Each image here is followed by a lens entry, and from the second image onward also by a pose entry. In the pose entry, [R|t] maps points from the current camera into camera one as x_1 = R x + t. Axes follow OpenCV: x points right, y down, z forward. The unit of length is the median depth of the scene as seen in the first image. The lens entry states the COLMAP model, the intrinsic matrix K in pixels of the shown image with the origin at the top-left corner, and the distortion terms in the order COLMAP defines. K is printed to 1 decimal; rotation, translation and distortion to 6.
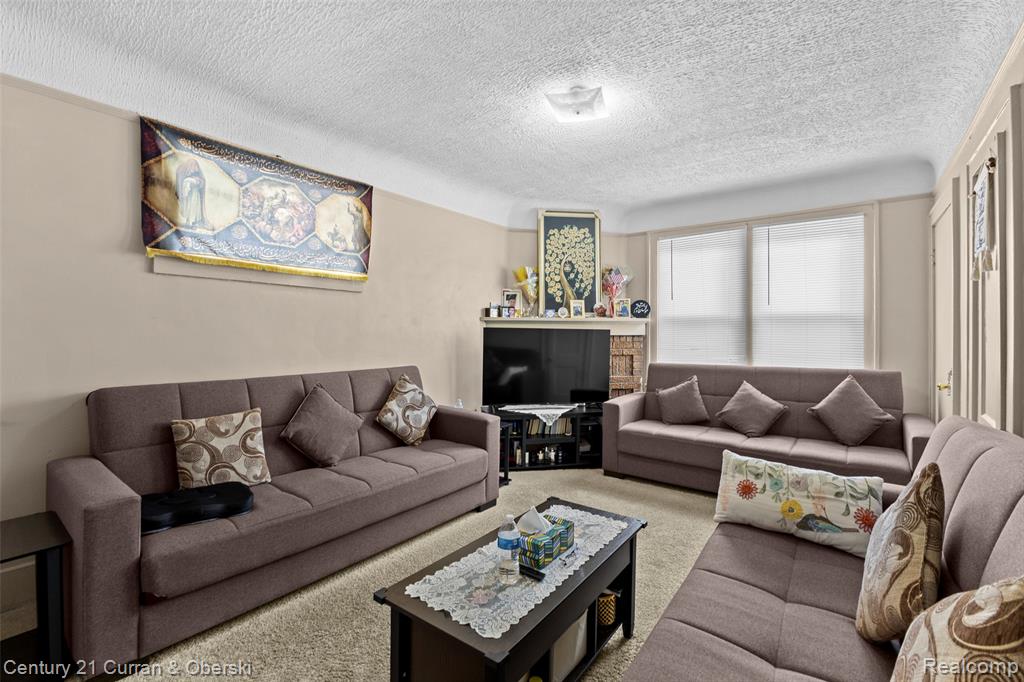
lens RADIAL K [[458.1, 0, 514.2], [0, 458.1, 332.5], [0, 0, 1]] dist [-0.014638, 0.000142]
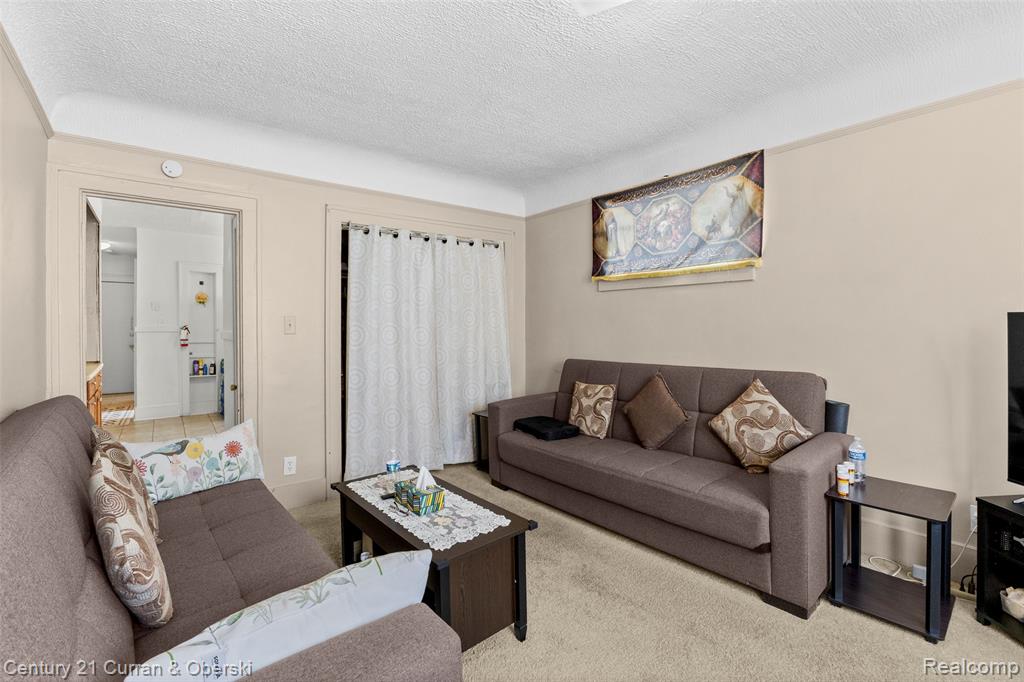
lens RADIAL K [[458.1, 0, 514.2], [0, 458.1, 332.5], [0, 0, 1]] dist [-0.014638, 0.000142]
pose [[-0.229479, 0.003074, -0.973309, 0.712357], [0.004879, 0.999986, 0.002008, 0.007795], [0.973301, -0.004288, -0.229491, 0.897142]]
